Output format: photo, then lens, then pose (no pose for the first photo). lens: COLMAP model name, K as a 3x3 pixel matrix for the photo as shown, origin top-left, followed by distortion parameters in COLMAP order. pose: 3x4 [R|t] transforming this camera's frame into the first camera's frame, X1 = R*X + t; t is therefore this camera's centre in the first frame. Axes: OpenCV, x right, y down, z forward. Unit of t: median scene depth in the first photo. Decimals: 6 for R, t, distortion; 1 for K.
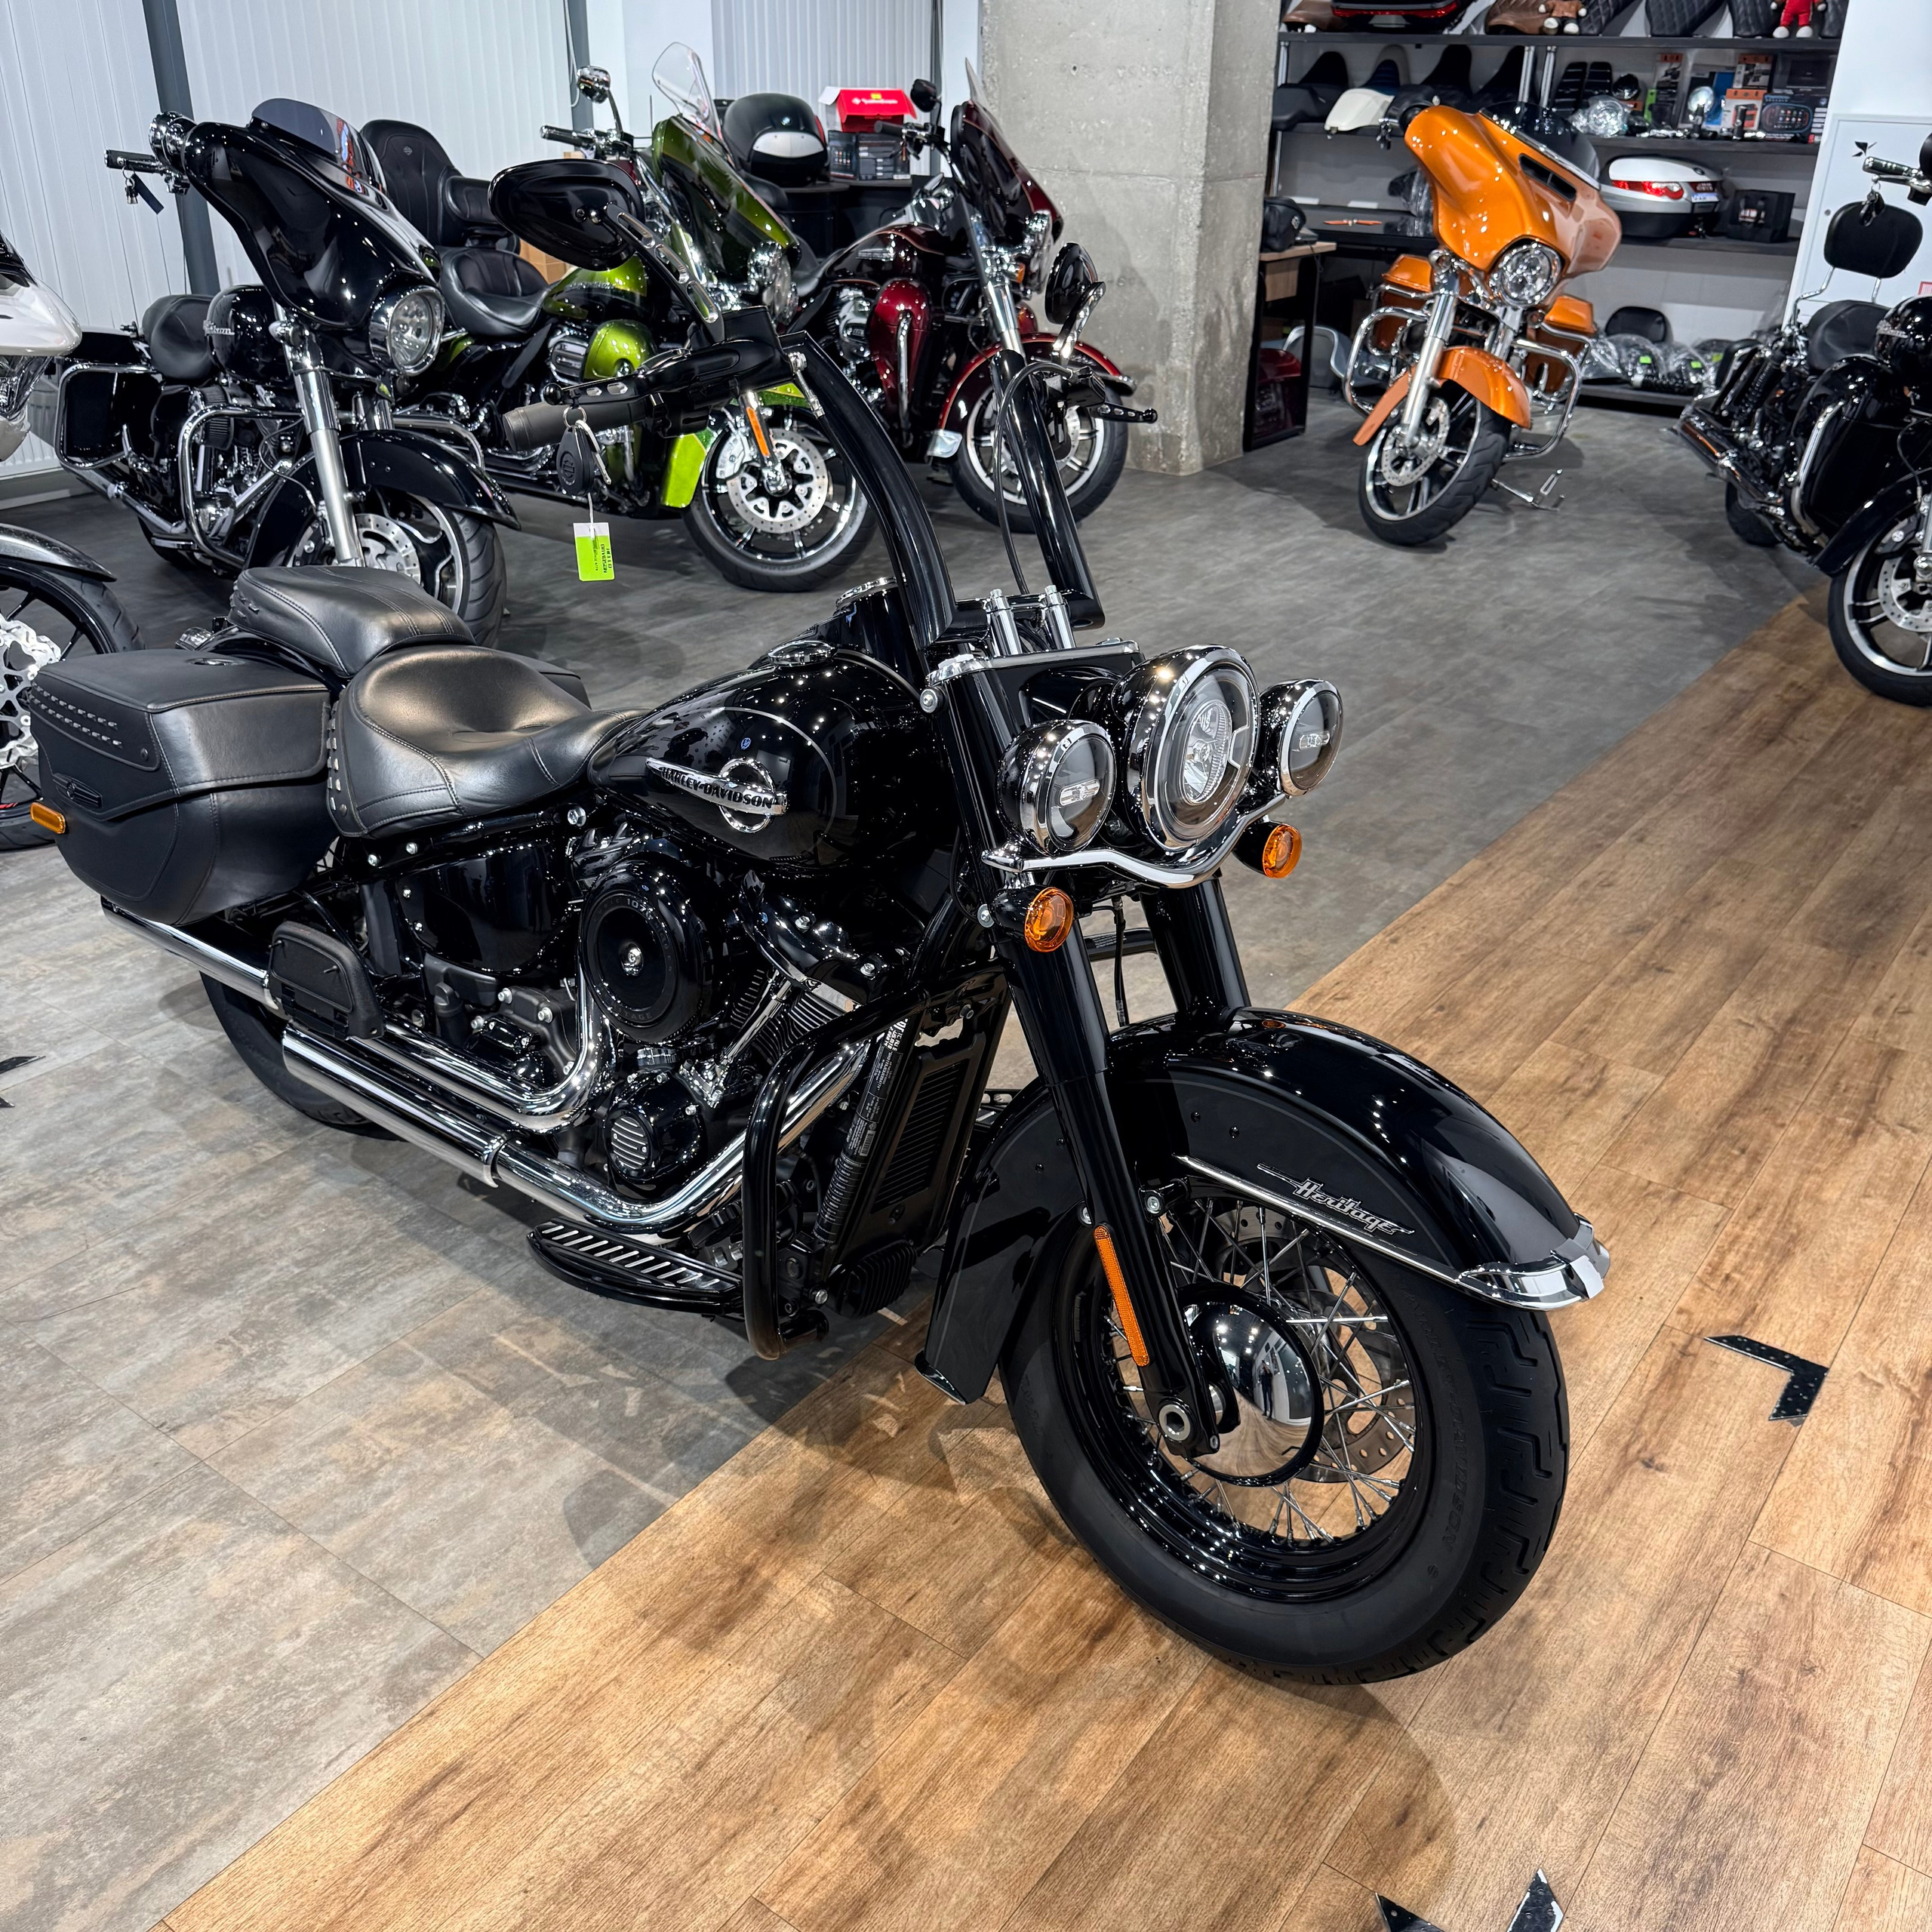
lens RADIAL K [[1811.6, 0, 962.6], [0, 1811.6, 963.1], [0, 0, 1]] dist [0.108824, -0.204427]
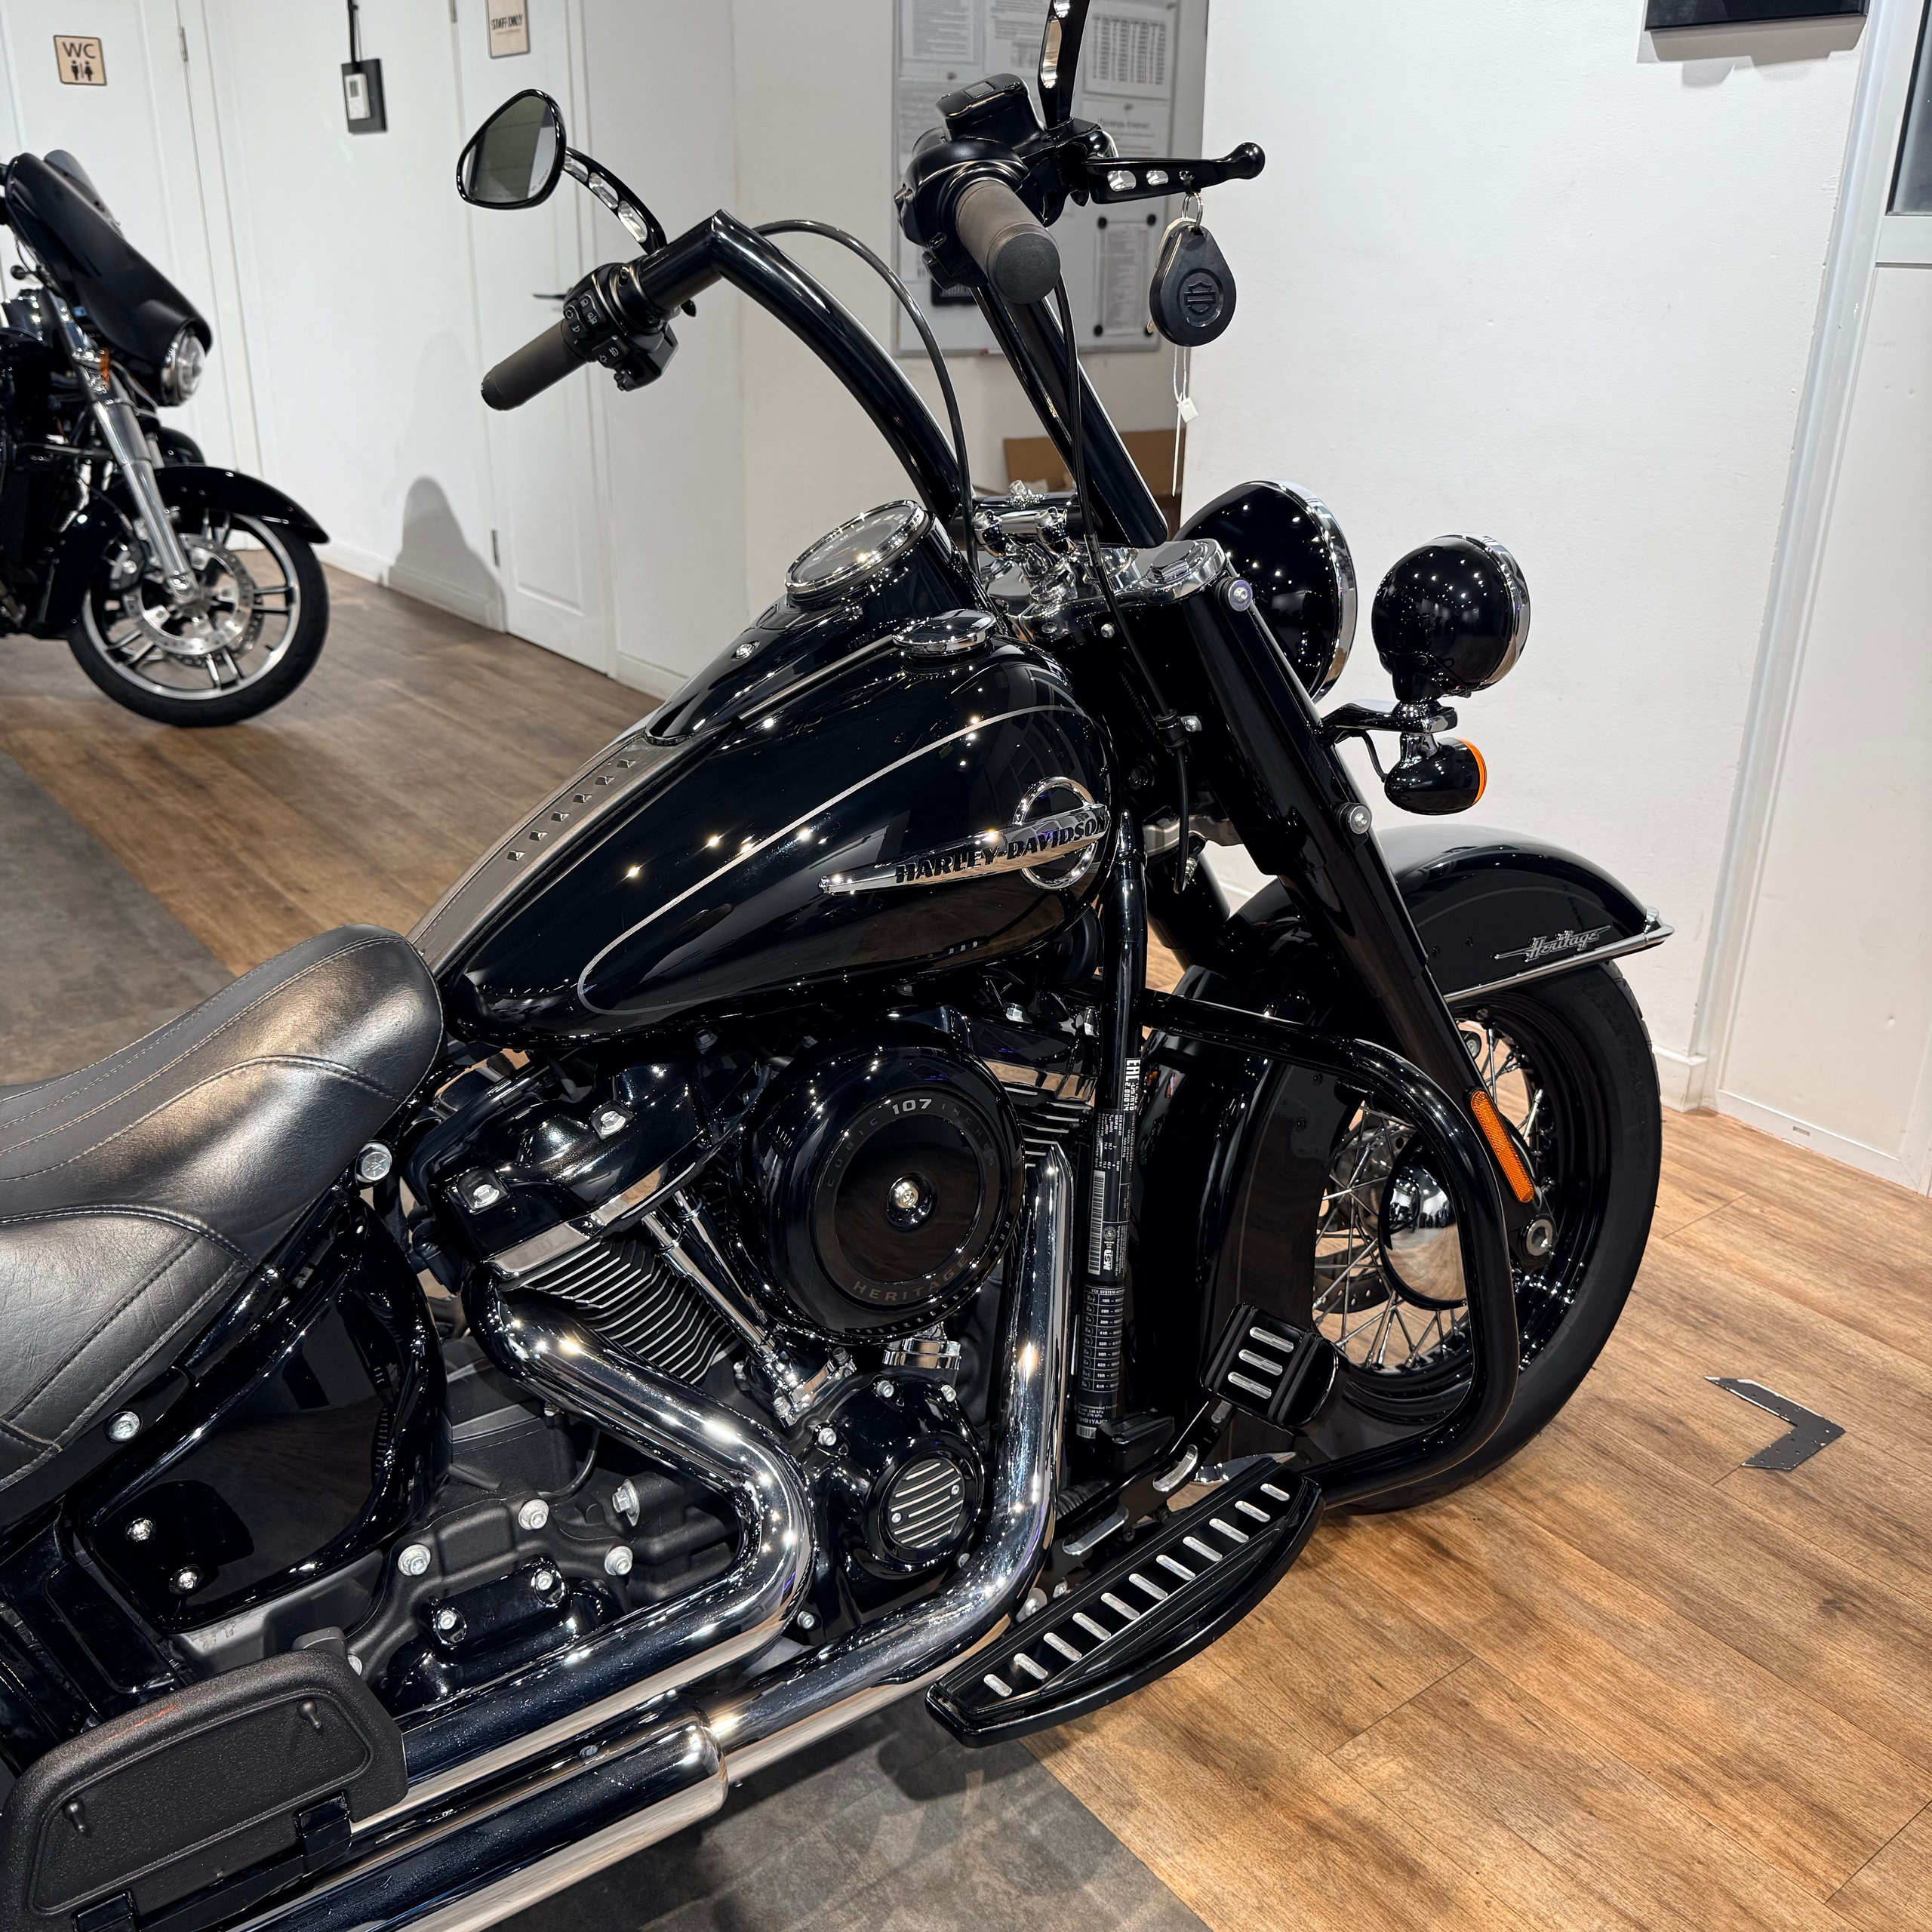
lens RADIAL K [[1811.6, 0, 962.6], [0, 1811.6, 963.1], [0, 0, 1]] dist [0.108824, -0.204427]
pose [[0.276906, -0.365899, 0.888505, -0.425462], [0.423402, 0.876519, 0.229009, -0.125818], [-0.862586, 0.312780, 0.397636, 0.446600]]
